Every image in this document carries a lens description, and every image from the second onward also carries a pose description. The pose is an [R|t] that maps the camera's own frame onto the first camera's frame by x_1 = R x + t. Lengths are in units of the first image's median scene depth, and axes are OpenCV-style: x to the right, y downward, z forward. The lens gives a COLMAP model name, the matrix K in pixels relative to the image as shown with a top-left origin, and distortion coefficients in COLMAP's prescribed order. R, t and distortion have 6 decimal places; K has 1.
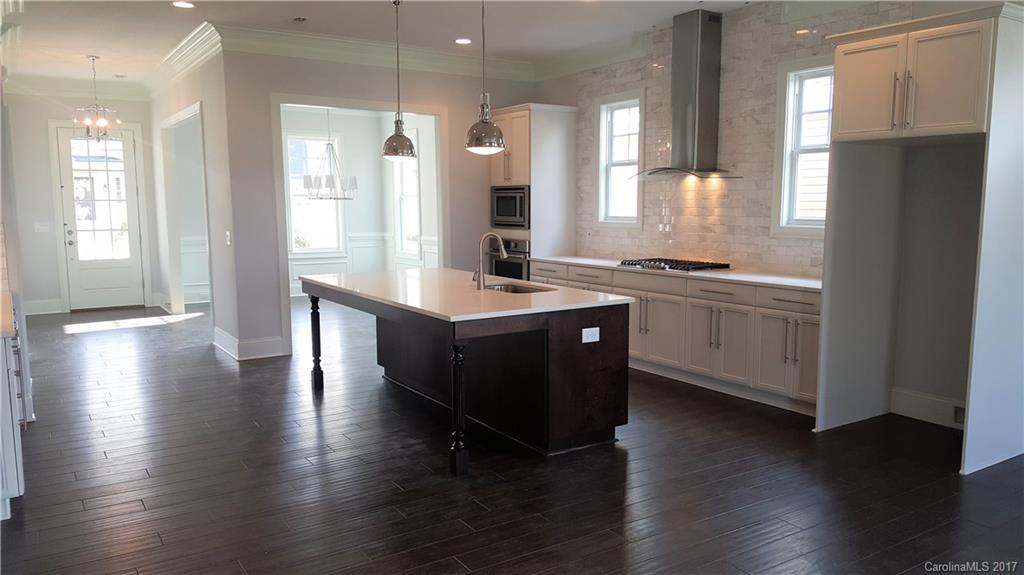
lens RADIAL K [[790.8, 0, 504.7], [0, 790.8, 293.1], [0, 0, 1]] dist [0.111397, -0.015355]
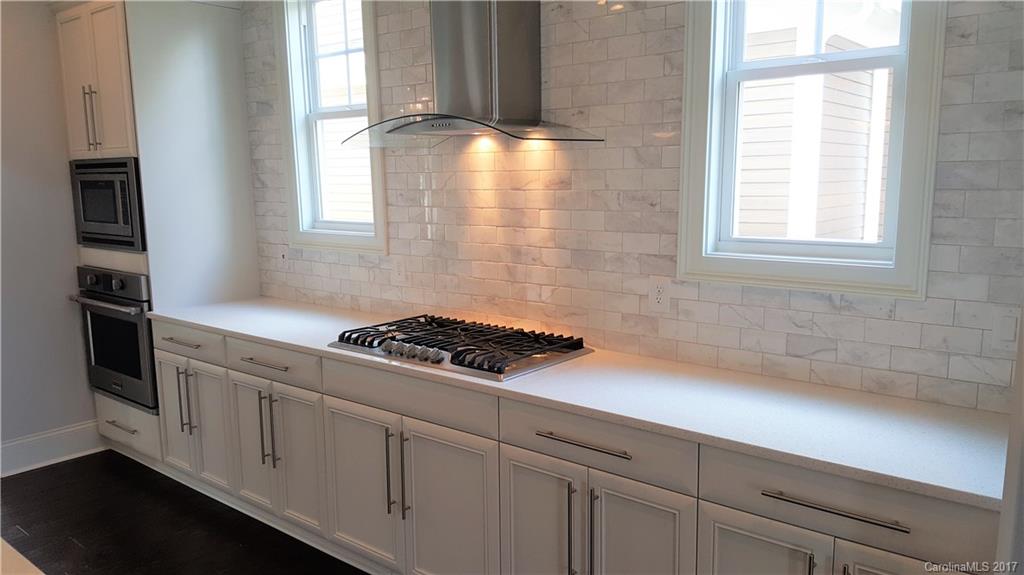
lens RADIAL K [[790.8, 0, 509.8], [0, 790.8, 295.2], [0, 0, 1]] dist [0.111397, -0.015355]
pose [[0.953397, -0.060728, 0.295543, 0.101220], [0.049706, 0.997764, 0.044670, -0.071371], [-0.297595, -0.027898, 0.954284, 0.520466]]
